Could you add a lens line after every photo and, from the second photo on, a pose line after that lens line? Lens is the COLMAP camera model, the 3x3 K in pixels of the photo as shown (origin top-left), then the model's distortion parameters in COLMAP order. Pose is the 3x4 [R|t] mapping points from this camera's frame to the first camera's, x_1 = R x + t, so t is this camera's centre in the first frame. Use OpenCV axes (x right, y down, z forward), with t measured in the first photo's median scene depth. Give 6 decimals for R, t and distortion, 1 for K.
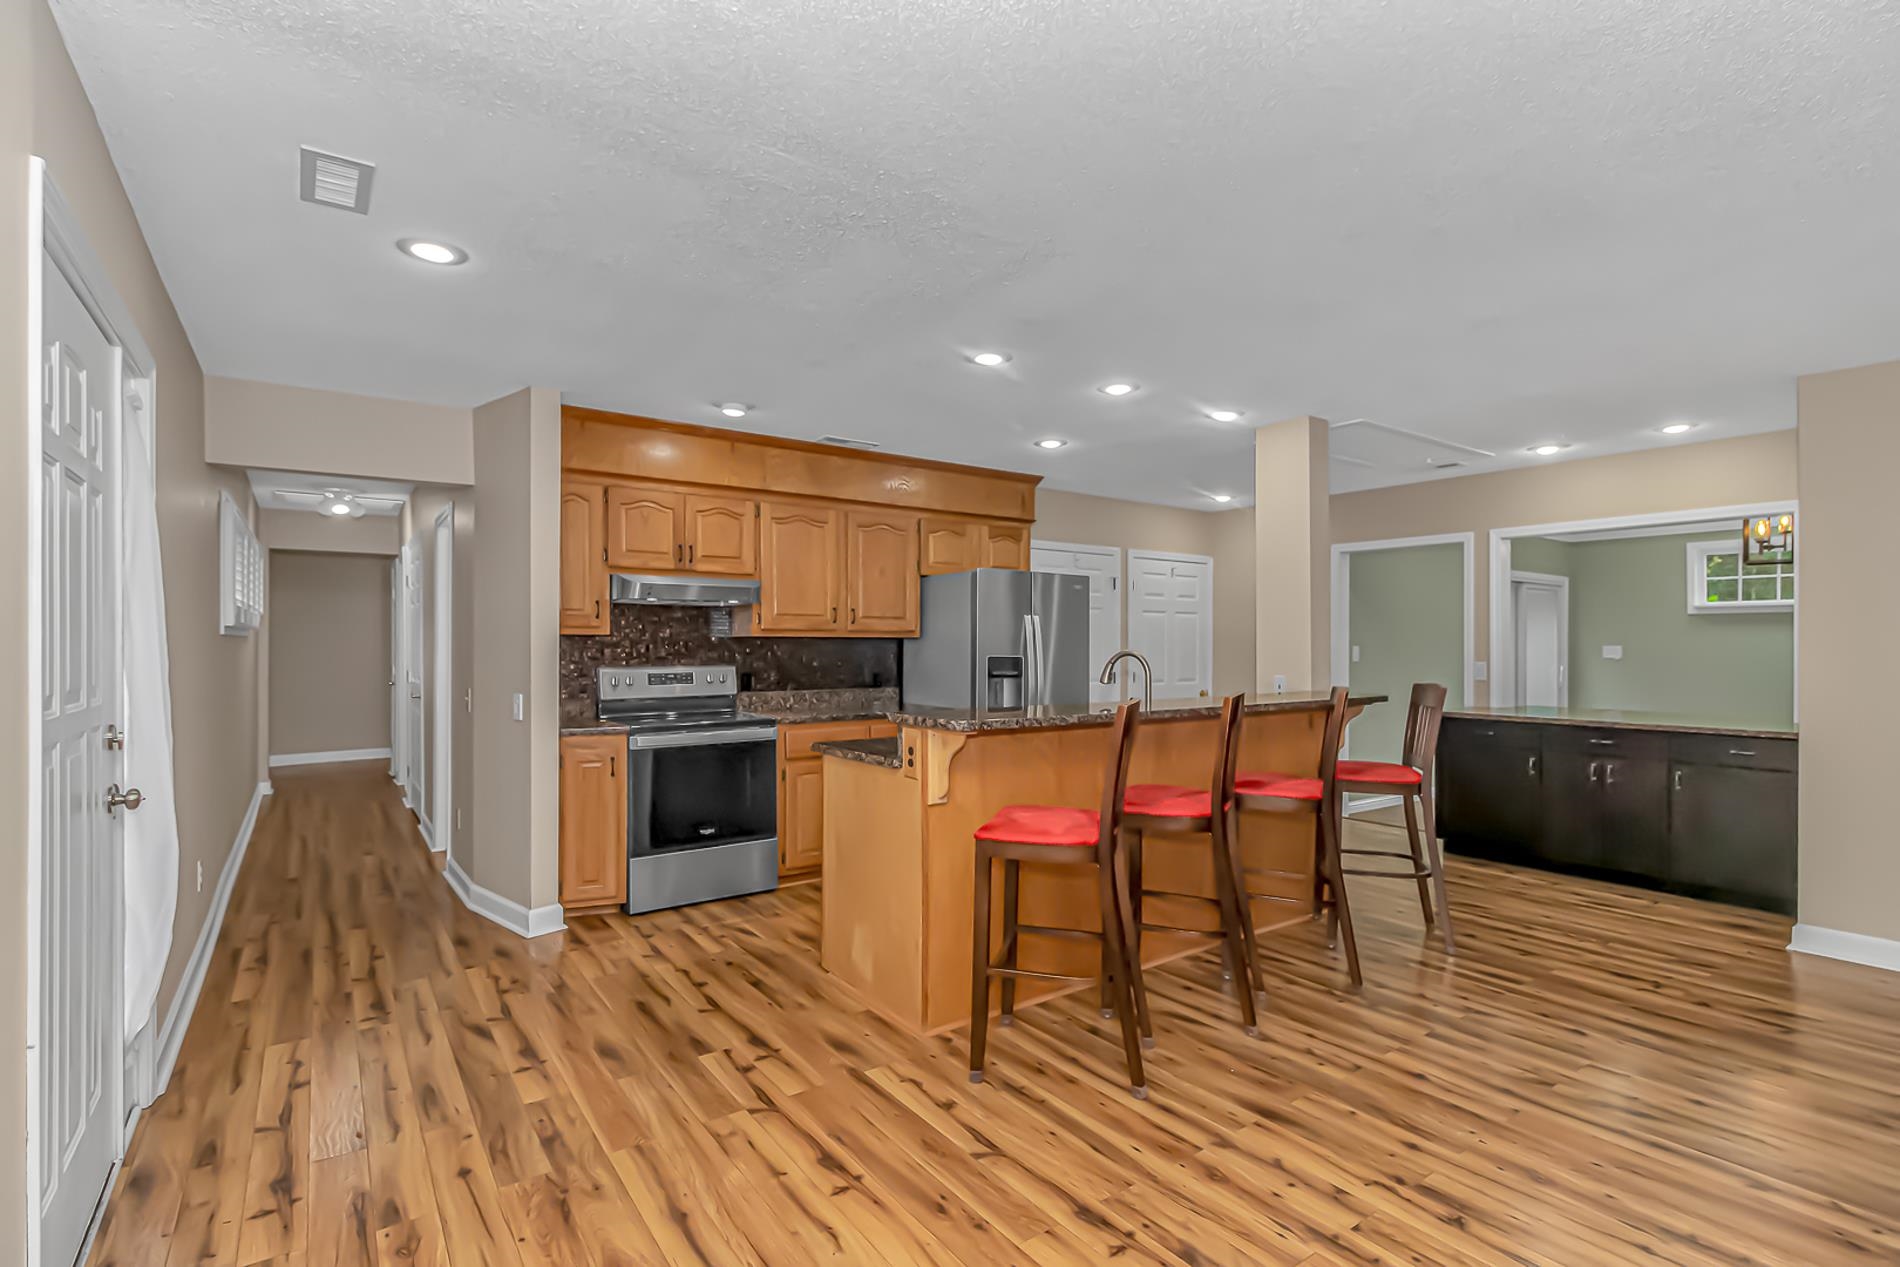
lens RADIAL K [[890.0, 0, 949.1], [0, 890.0, 642.5], [0, 0, 1]] dist [-0.001224, -0.000476]
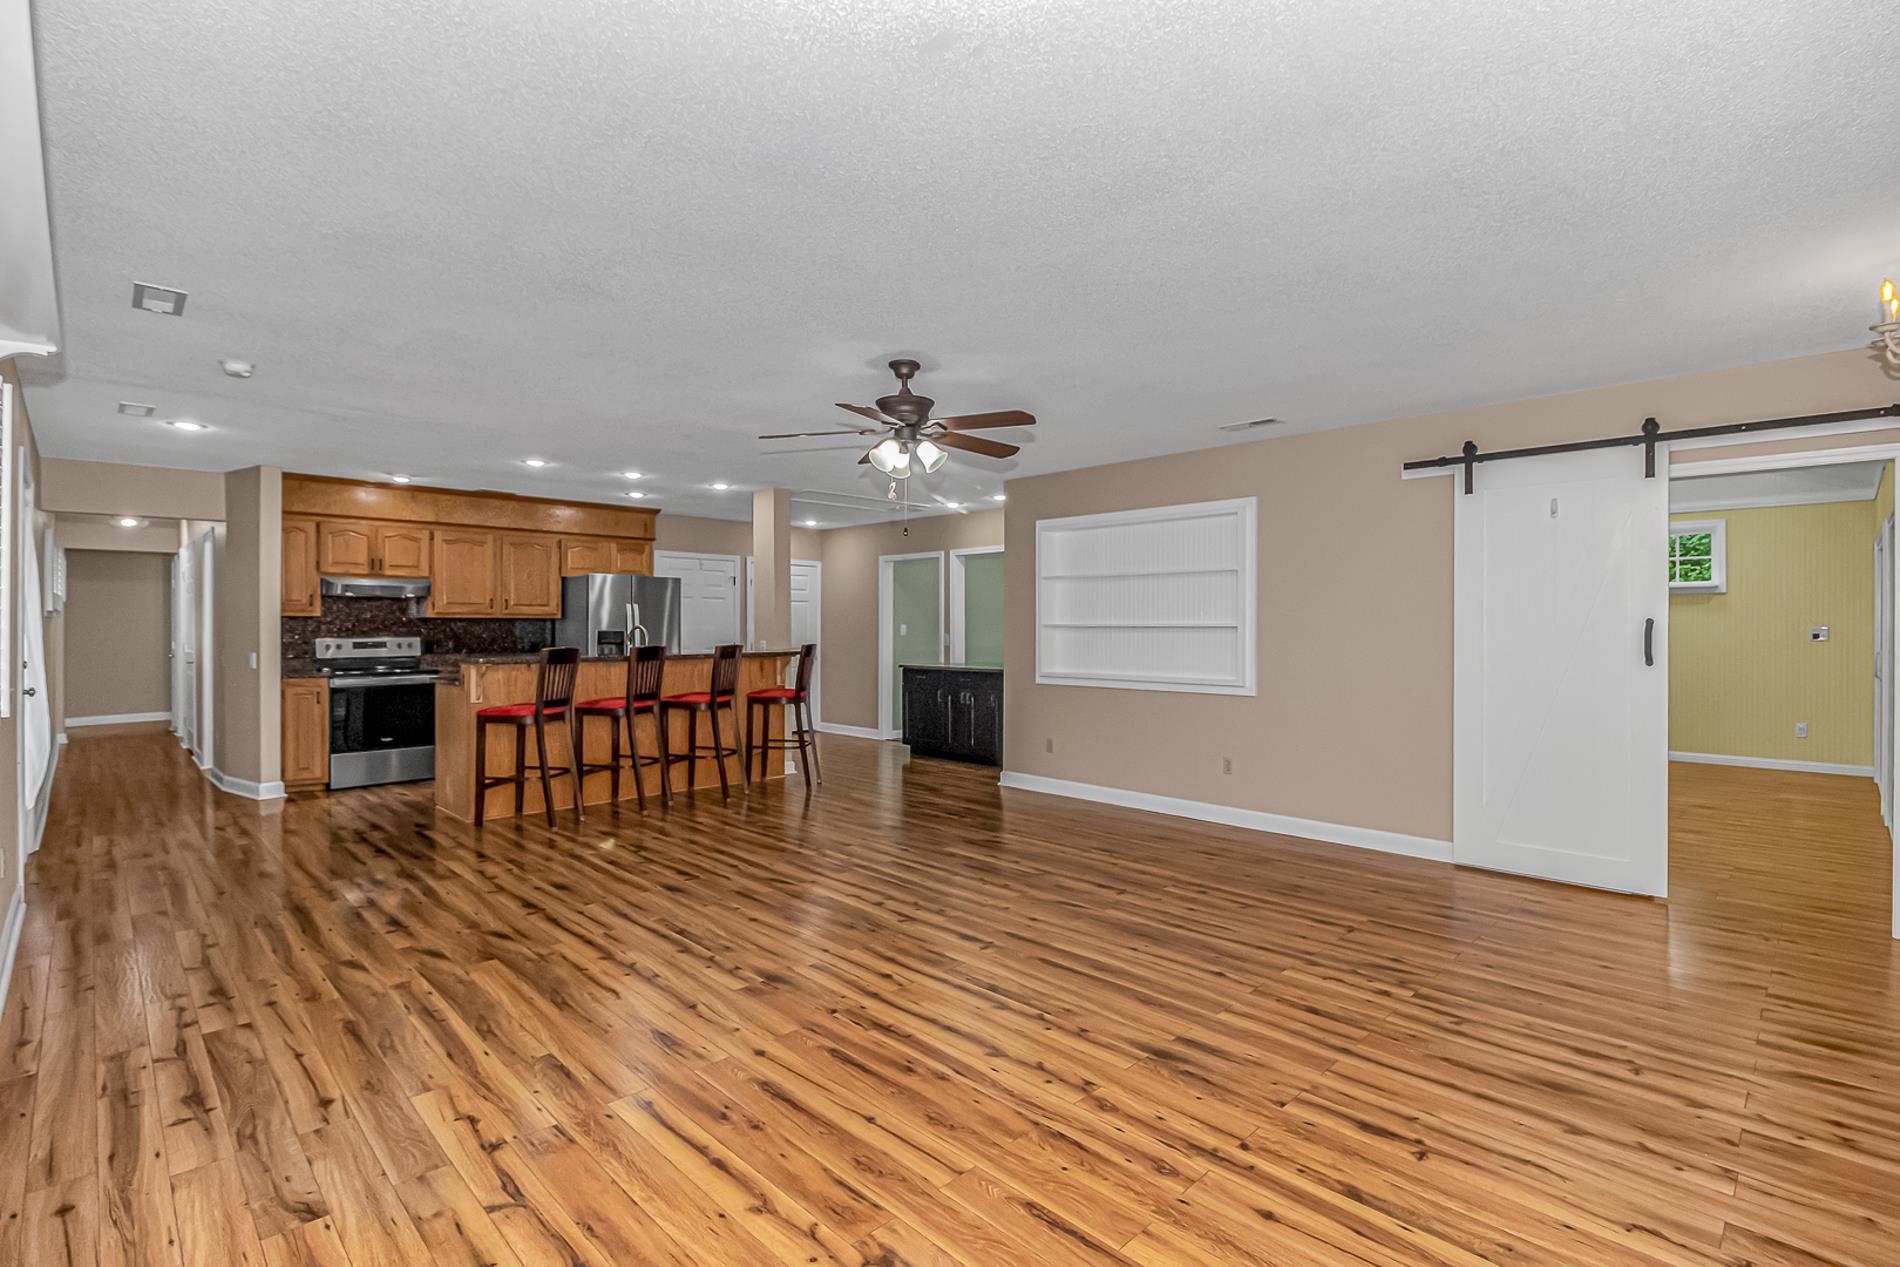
lens RADIAL K [[870.7, 0, 950.0], [0, 870.7, 633.5], [0, 0, 1]] dist [-0.014914, 0.000485]
pose [[0.986247, -0.001369, 0.165275, 0.421353], [-0.000673, 0.999924, 0.012298, 0.001588], [-0.165279, -0.012241, 0.986171, -0.626287]]
